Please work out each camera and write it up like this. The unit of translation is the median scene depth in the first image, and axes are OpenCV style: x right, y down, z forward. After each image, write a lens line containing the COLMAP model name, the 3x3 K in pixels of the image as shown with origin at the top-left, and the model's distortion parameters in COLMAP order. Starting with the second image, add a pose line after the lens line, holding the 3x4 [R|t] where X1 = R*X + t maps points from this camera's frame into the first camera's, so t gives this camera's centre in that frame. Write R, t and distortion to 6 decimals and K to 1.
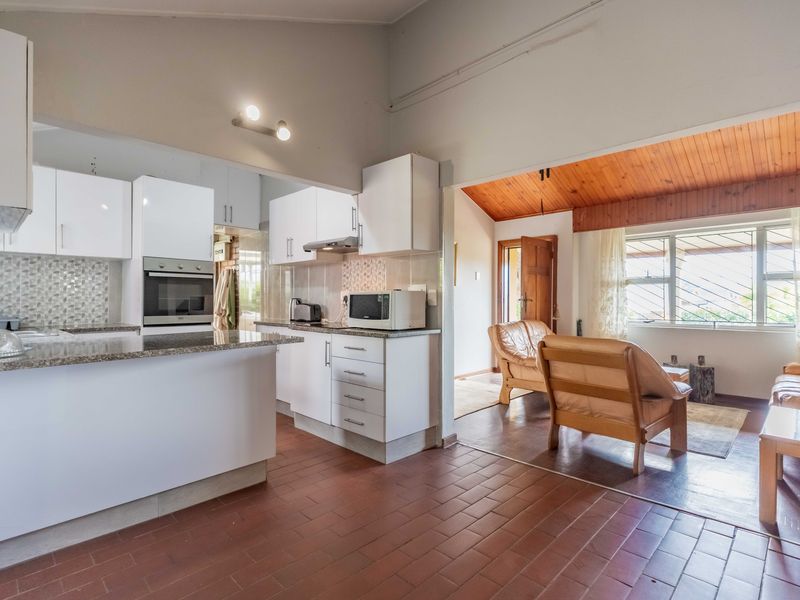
lens RADIAL K [[404.9, 0, 398.5], [0, 404.9, 297.8], [0, 0, 1]] dist [-0.003316, -0.000776]
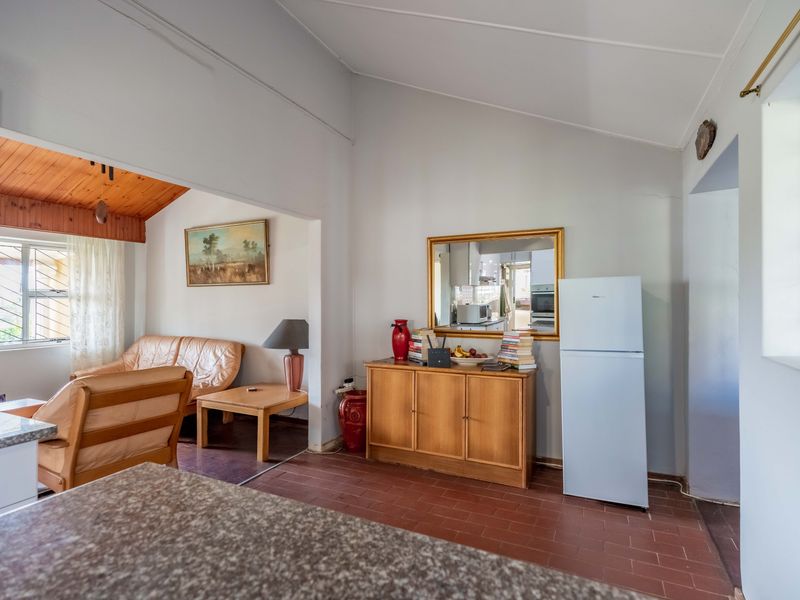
lens RADIAL K [[404.9, 0, 398.5], [0, 404.9, 297.8], [0, 0, 1]] dist [-0.003316, -0.000776]
pose [[-0.328781, 0.006140, 0.944386, -0.353642], [0.000007, 0.999979, -0.006499, -0.035499], [-0.944406, -0.002130, -0.328774, 0.451930]]
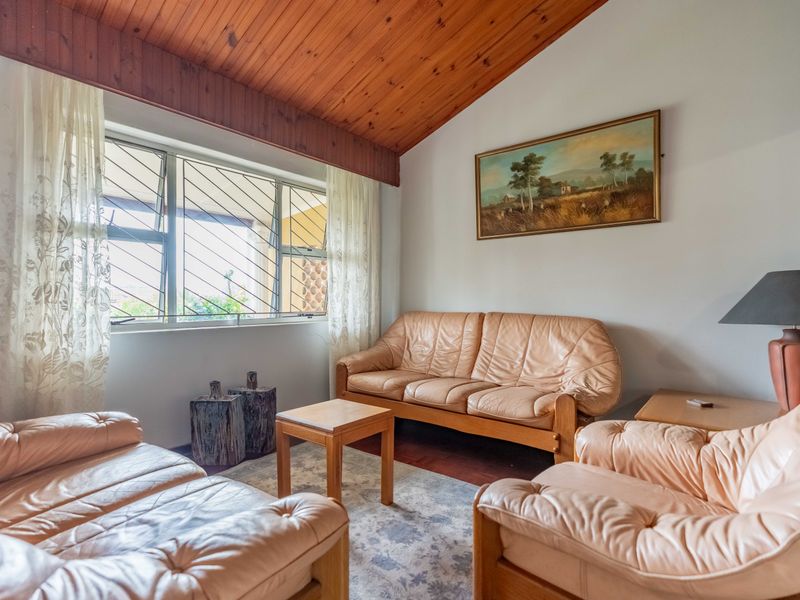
lens RADIAL K [[404.9, 0, 398.5], [0, 404.9, 297.8], [0, 0, 1]] dist [-0.003316, -0.000776]
pose [[-0.107807, 0.000485, 0.994172, 0.144678], [-0.003777, 0.999992, -0.000897, 0.035256], [-0.994165, -0.003852, -0.107804, 0.857979]]
